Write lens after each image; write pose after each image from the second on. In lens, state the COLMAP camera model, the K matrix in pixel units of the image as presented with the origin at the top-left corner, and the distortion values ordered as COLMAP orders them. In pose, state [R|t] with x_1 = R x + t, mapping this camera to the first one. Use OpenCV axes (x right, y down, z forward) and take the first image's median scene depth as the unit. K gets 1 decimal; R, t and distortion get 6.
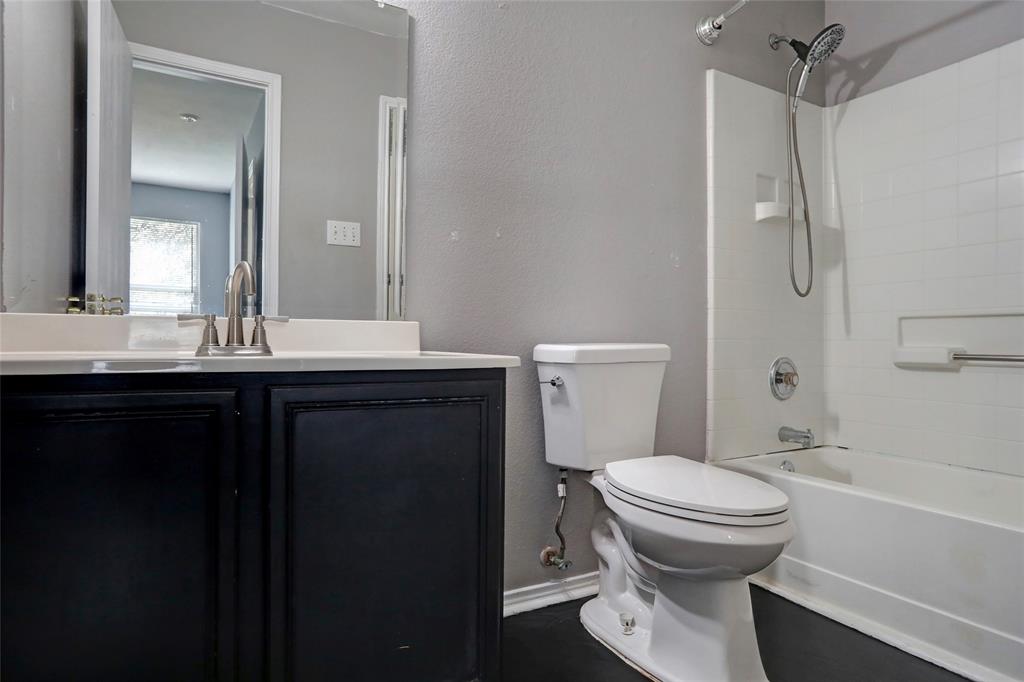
lens RADIAL K [[584.2, 0, 514.8], [0, 584.2, 345.6], [0, 0, 1]] dist [-0.042987, 0.023665]
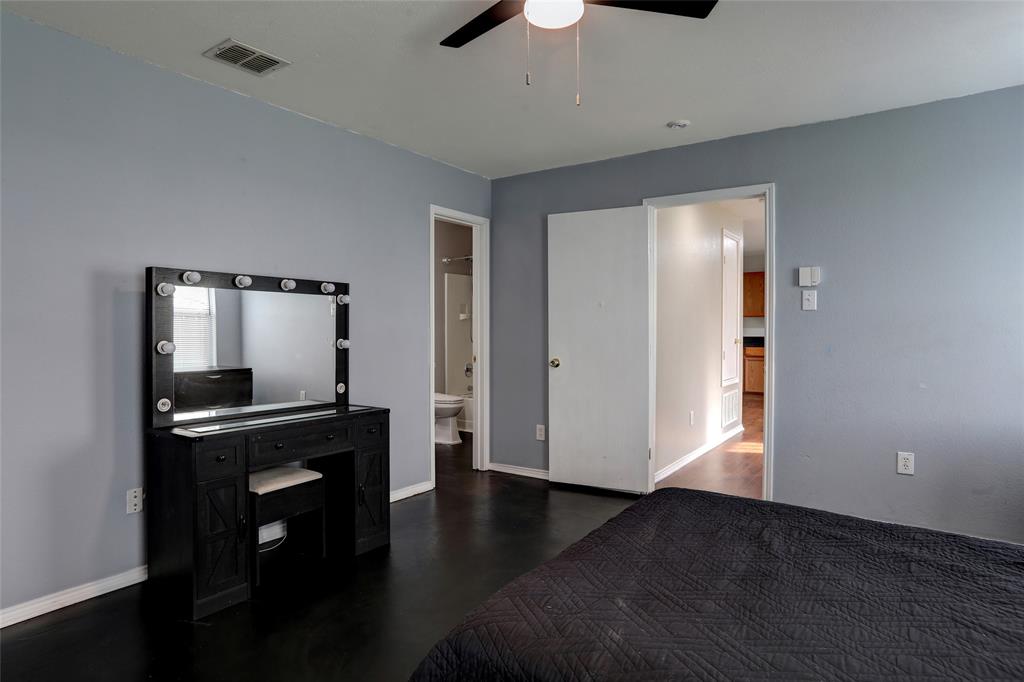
lens RADIAL K [[584.2, 0, 513.6], [0, 584.2, 334.7], [0, 0, 1]] dist [-0.042987, 0.023665]
pose [[0.892574, -0.012647, 0.450724, -0.759383], [0.003971, 0.999788, 0.020188, -0.204331], [-0.450884, -0.016229, 0.892435, -1.977129]]
